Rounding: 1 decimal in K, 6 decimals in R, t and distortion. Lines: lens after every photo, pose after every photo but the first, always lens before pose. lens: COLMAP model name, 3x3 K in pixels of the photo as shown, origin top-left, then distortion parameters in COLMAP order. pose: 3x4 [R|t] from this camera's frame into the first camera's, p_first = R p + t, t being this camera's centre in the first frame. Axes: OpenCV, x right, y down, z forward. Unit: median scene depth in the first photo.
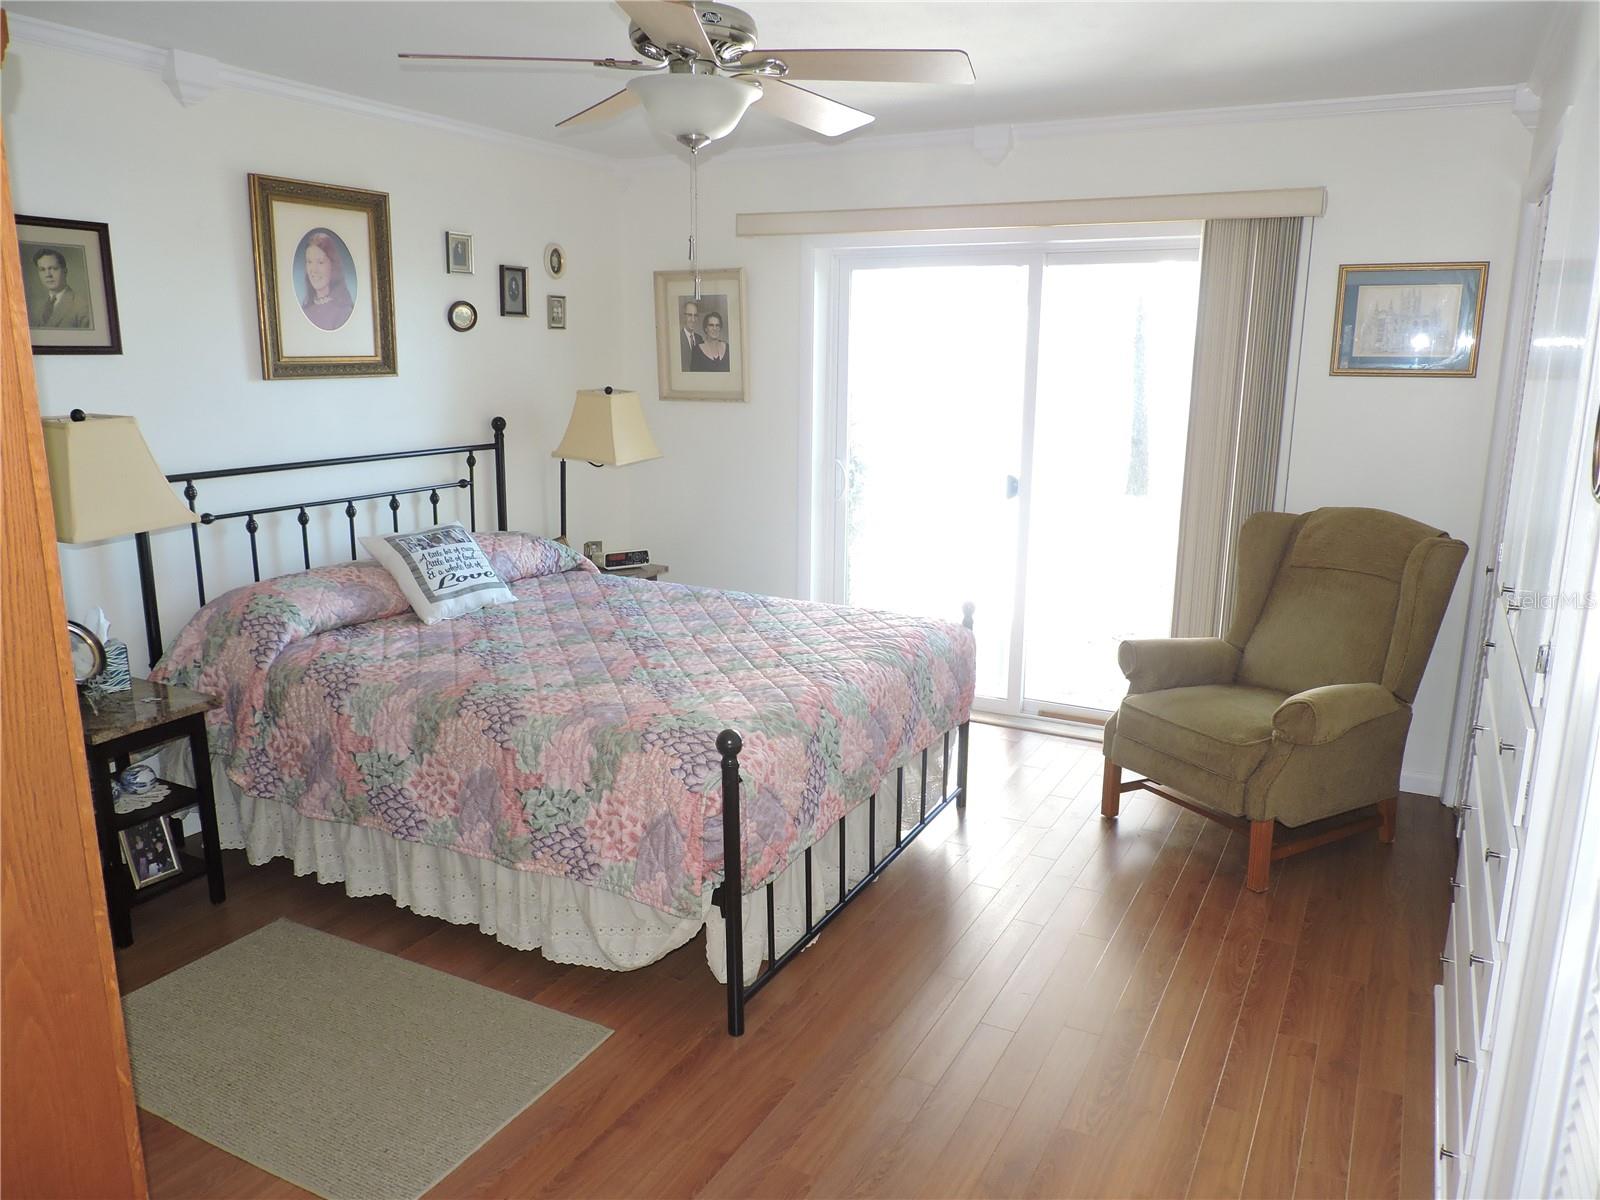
lens RADIAL K [[1136.0, 0, 821.4], [0, 1136.0, 608.5], [0, 0, 1]] dist [0.056417, -0.033545]
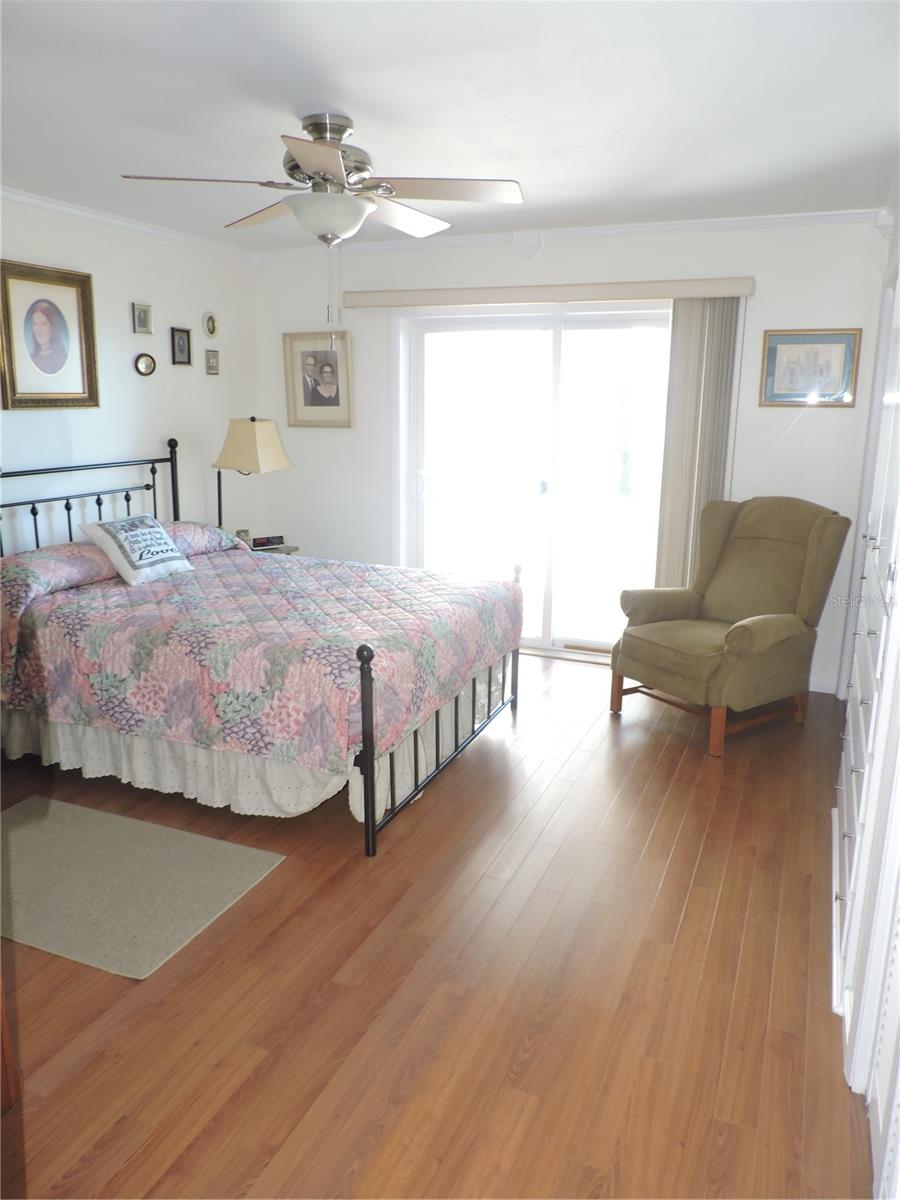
lens RADIAL K [[860.7, 0, 450.0], [0, 860.7, 600.0], [0, 0, 1]] dist [0.047526, -0.005659]
pose [[0.997136, -0.017636, 0.073551, -0.042220], [0.017185, 0.999829, 0.006768, 0.035089], [-0.073658, -0.005485, 0.997268, -0.088758]]
